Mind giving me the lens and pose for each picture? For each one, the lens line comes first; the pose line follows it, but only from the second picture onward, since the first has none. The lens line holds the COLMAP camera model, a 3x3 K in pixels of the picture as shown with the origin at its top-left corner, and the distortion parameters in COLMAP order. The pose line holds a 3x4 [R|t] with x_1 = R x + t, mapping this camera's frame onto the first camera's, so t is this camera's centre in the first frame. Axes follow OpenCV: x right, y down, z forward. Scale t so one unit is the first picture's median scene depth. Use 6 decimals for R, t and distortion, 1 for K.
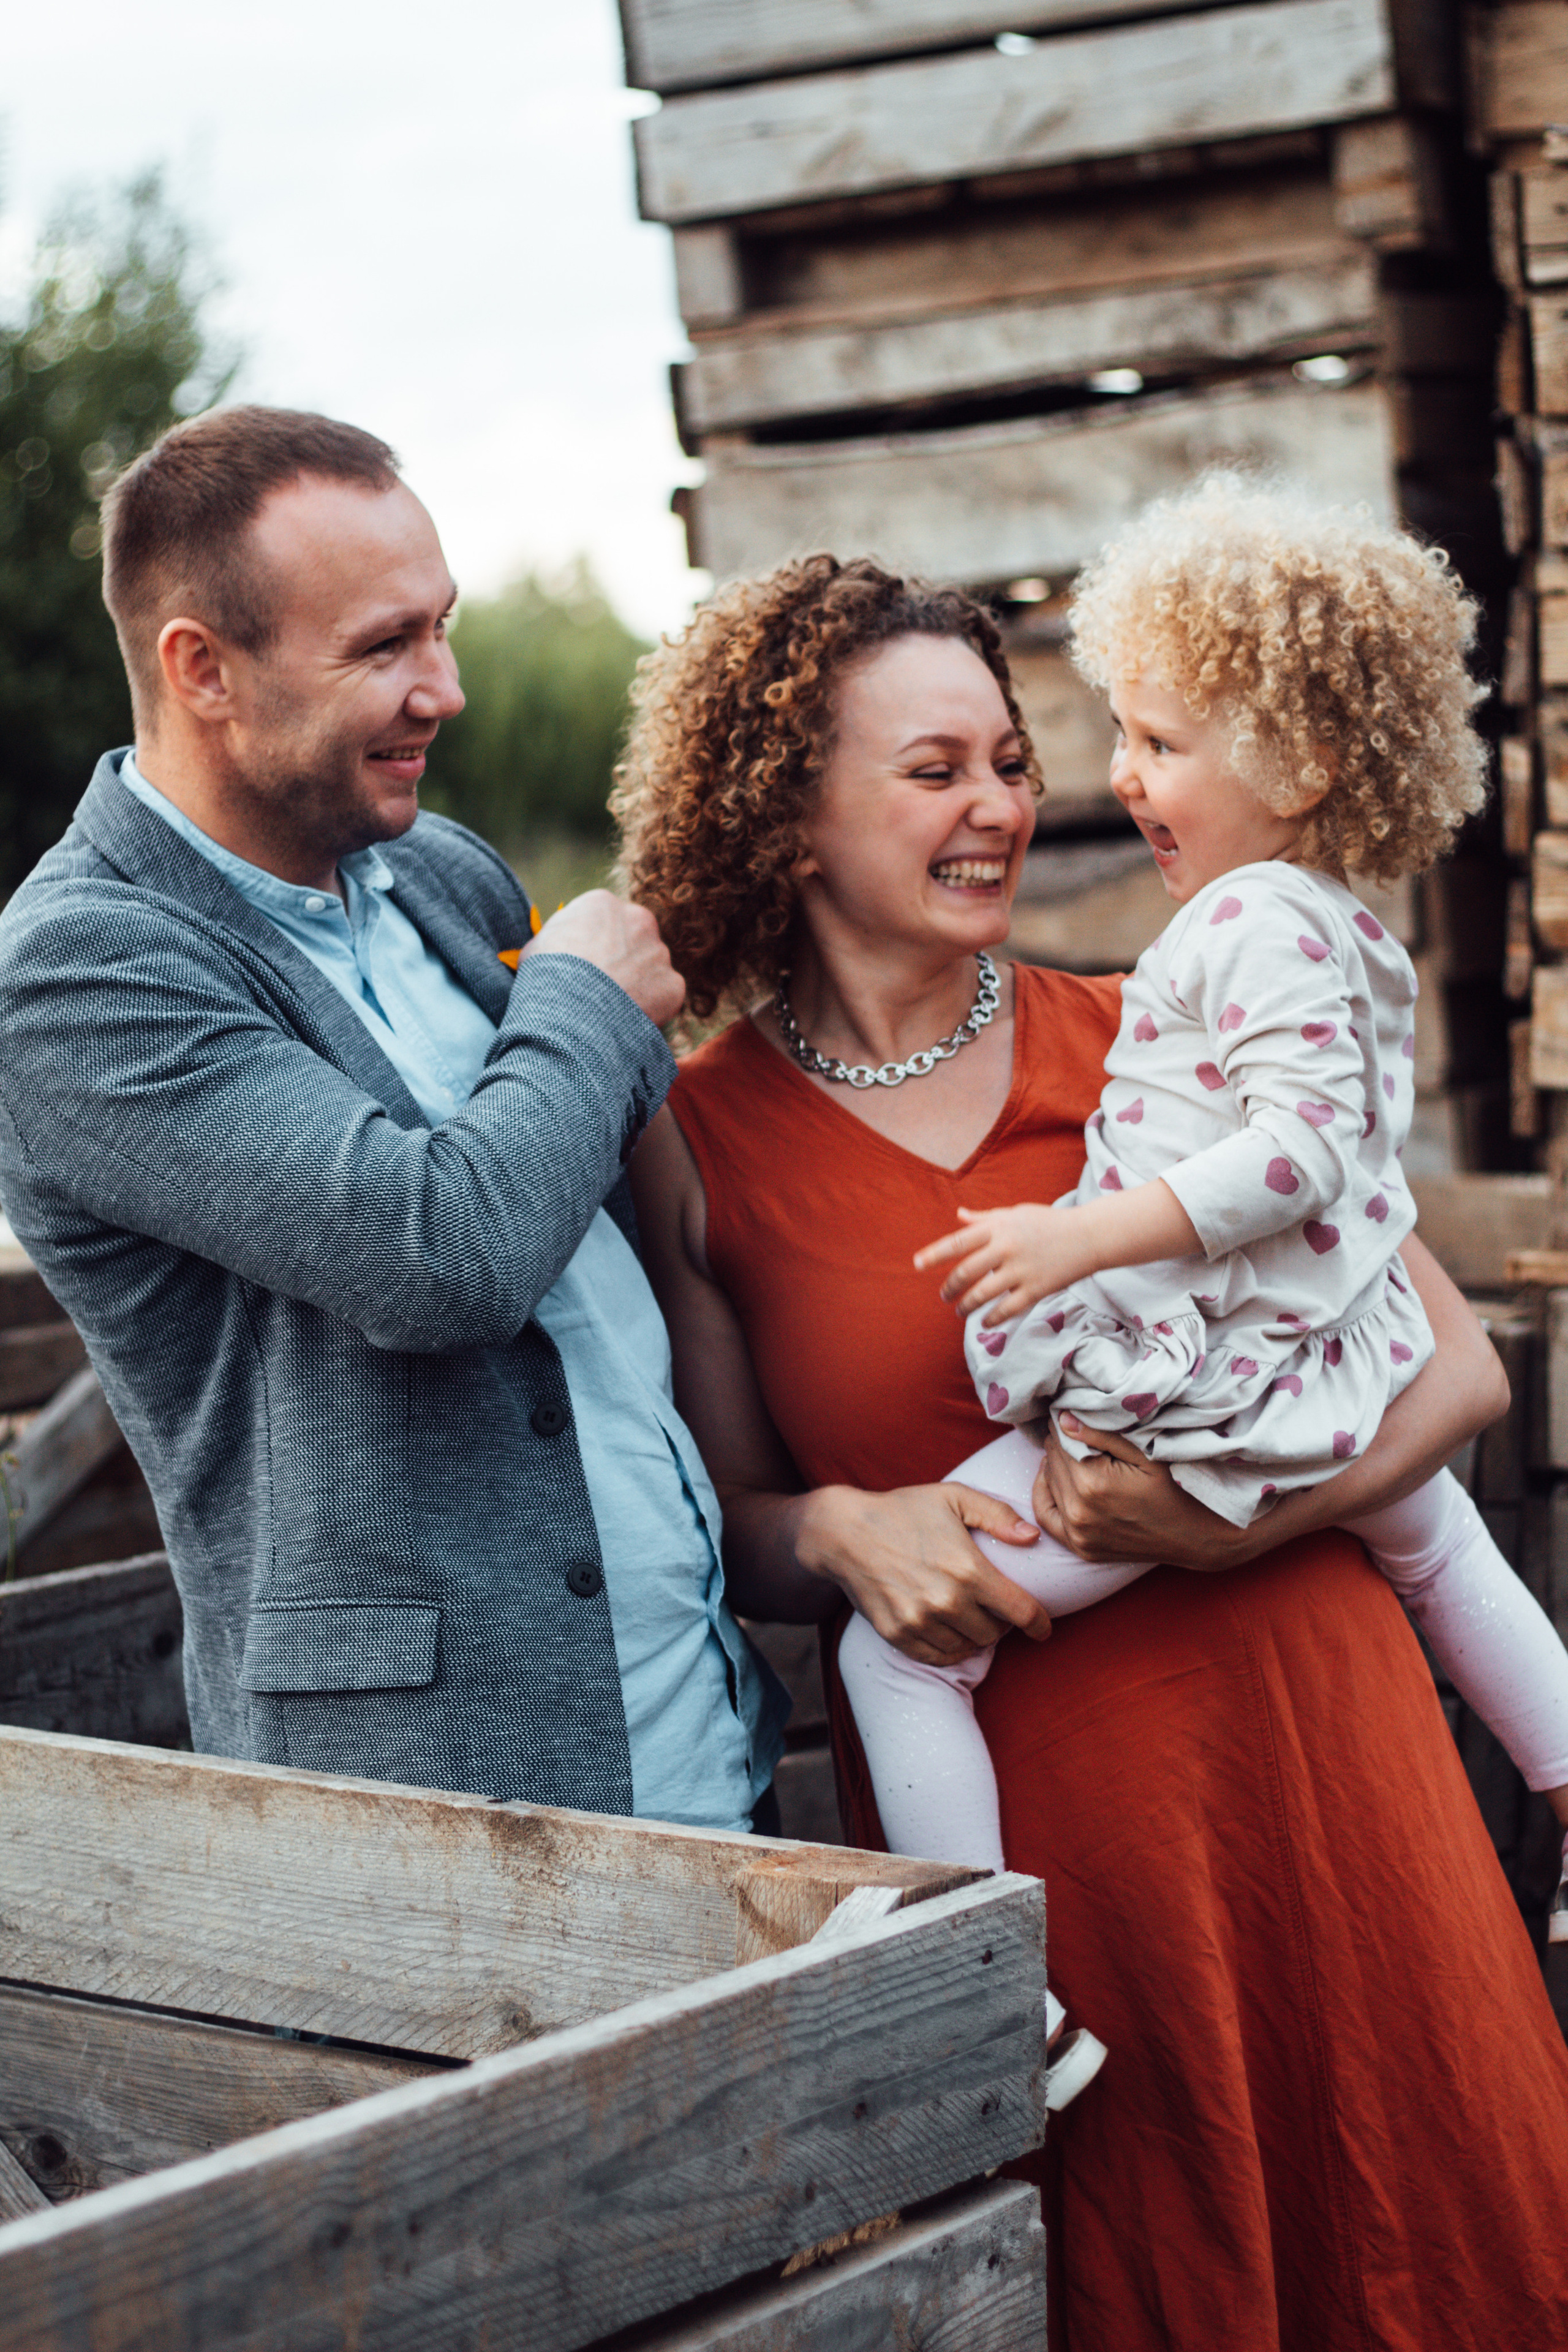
lens RADIAL K [[5434.8, 0, 757.0], [0, 5434.8, 1181.4], [0, 0, 1]] dist [-0.048511, -0.400368]
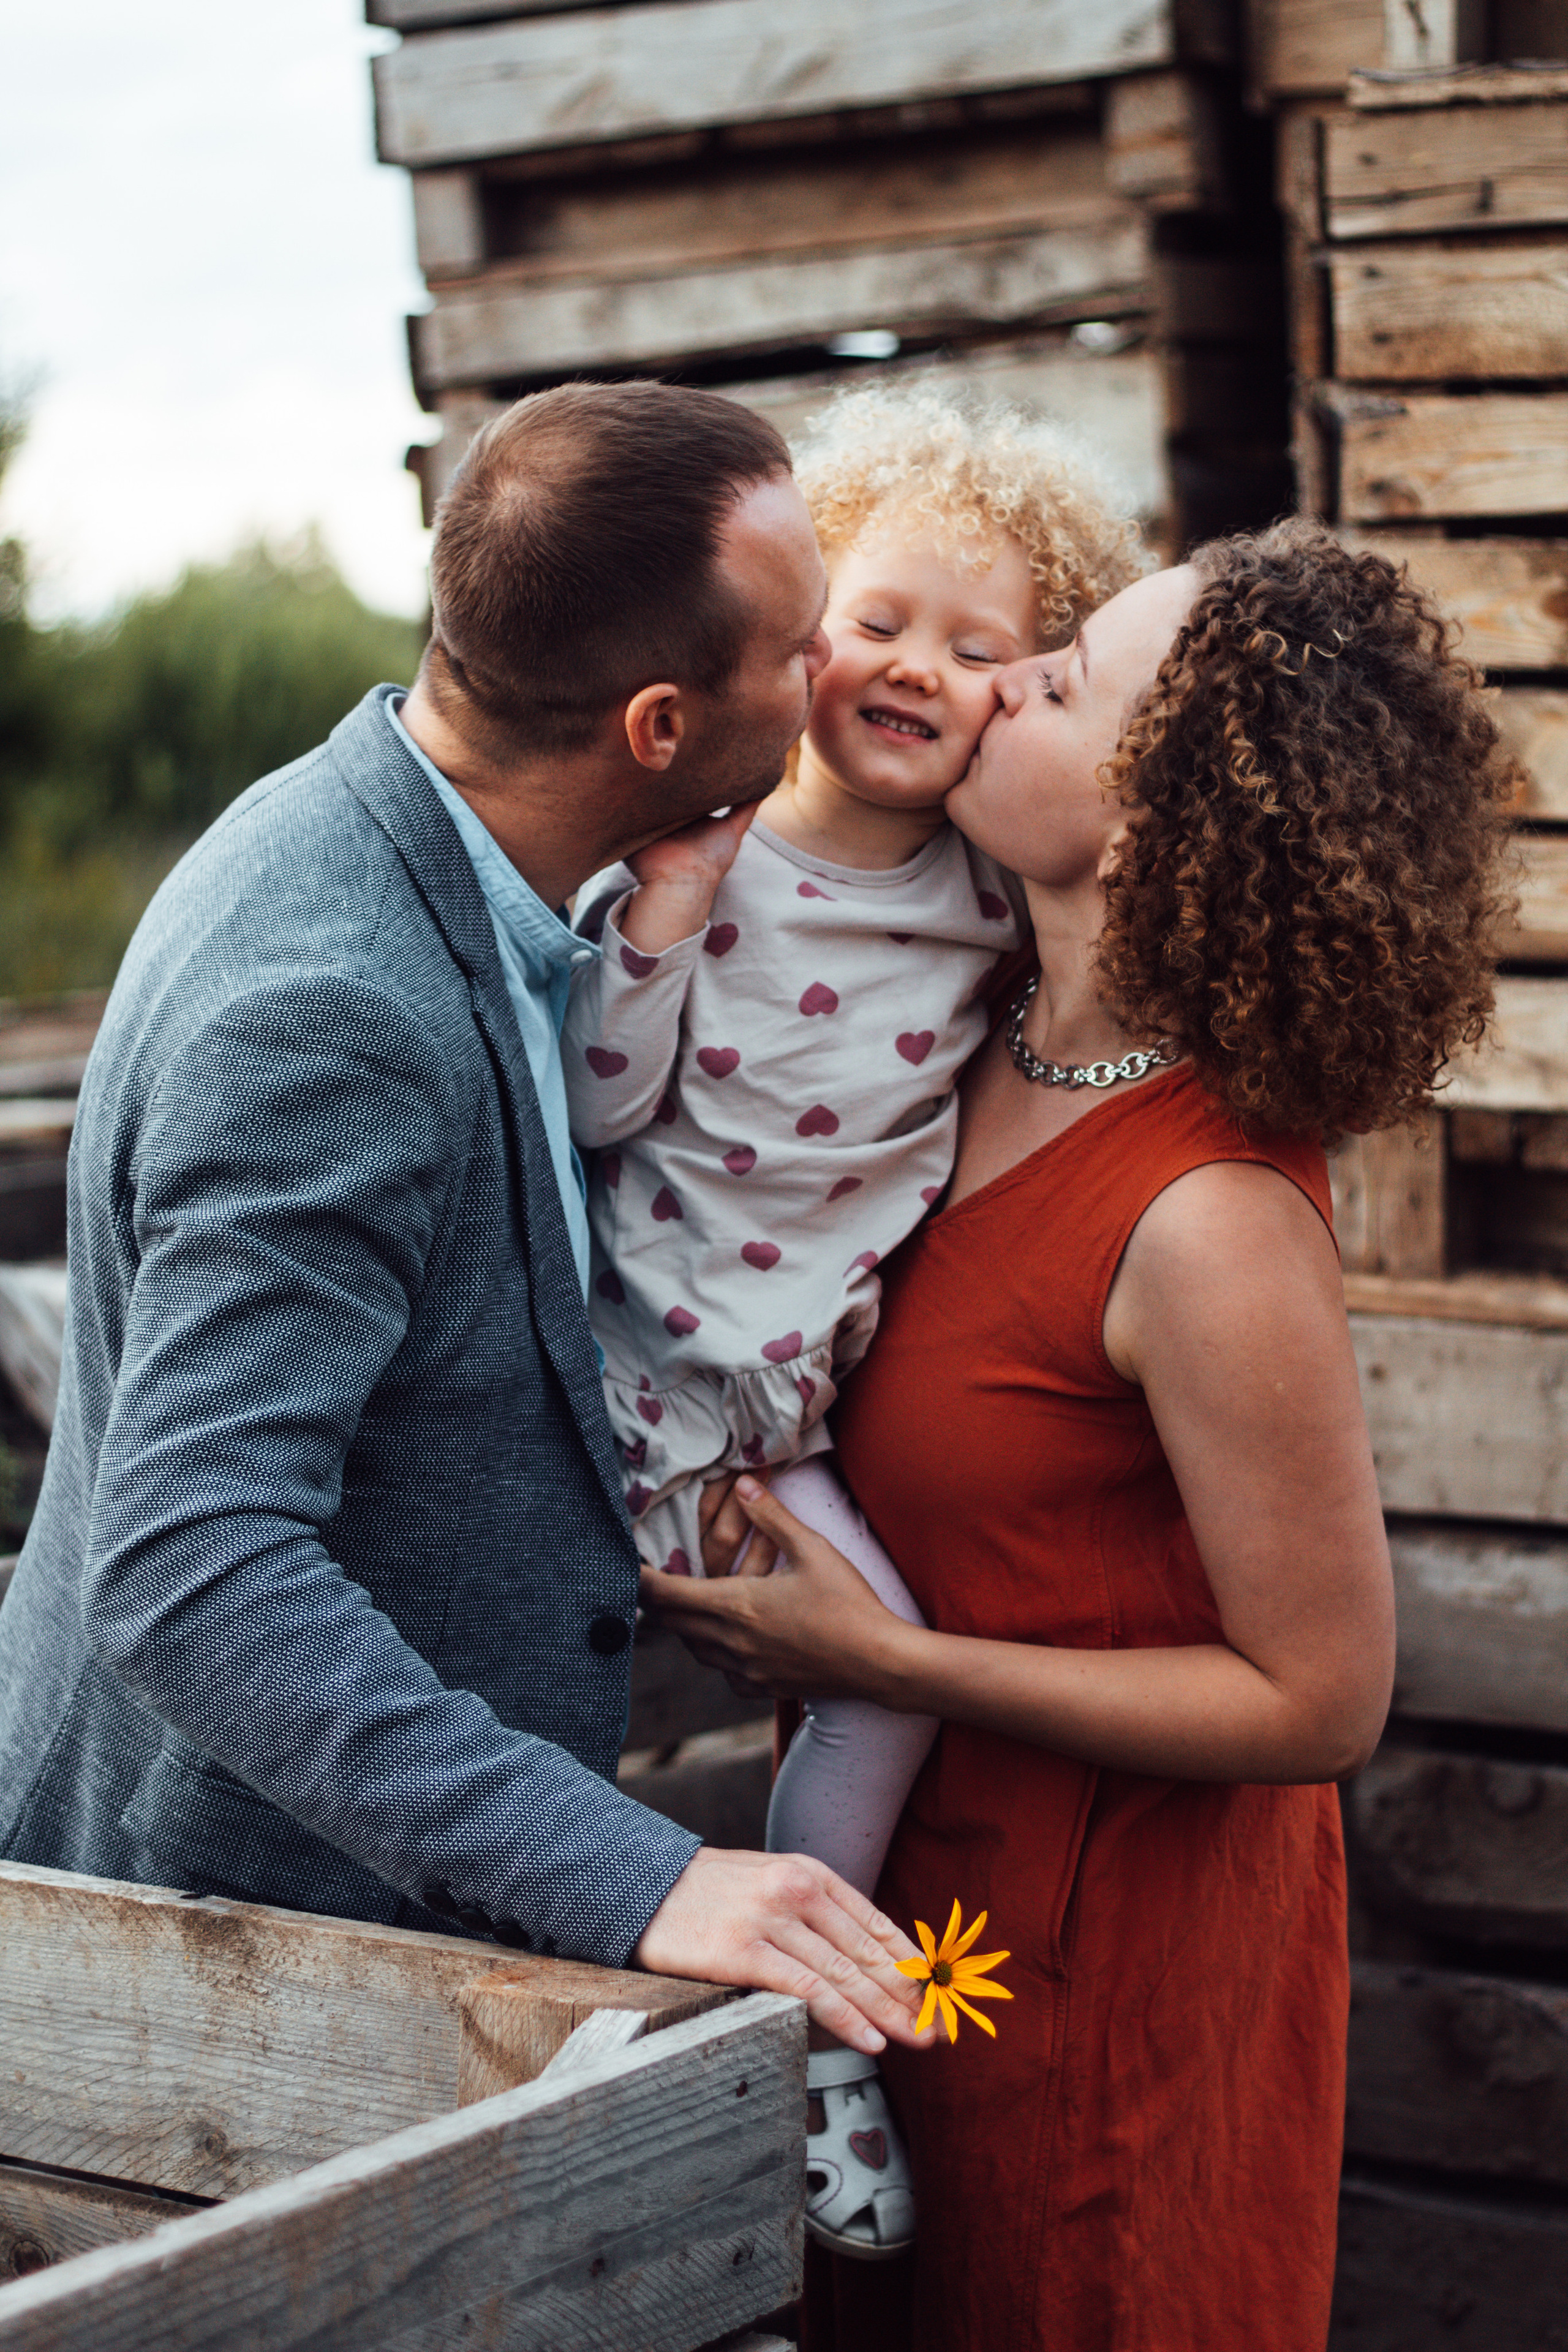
lens RADIAL K [[5460.9, 0, 742.7], [0, 5460.9, 1180.4], [0, 0, 1]] dist [-0.079844, -0.122578]
pose [[0.998717, 0.015155, 0.048311, -0.002459], [-0.015370, 0.999874, 0.004073, -0.008289], [-0.048243, -0.004810, 0.998824, 0.100250]]
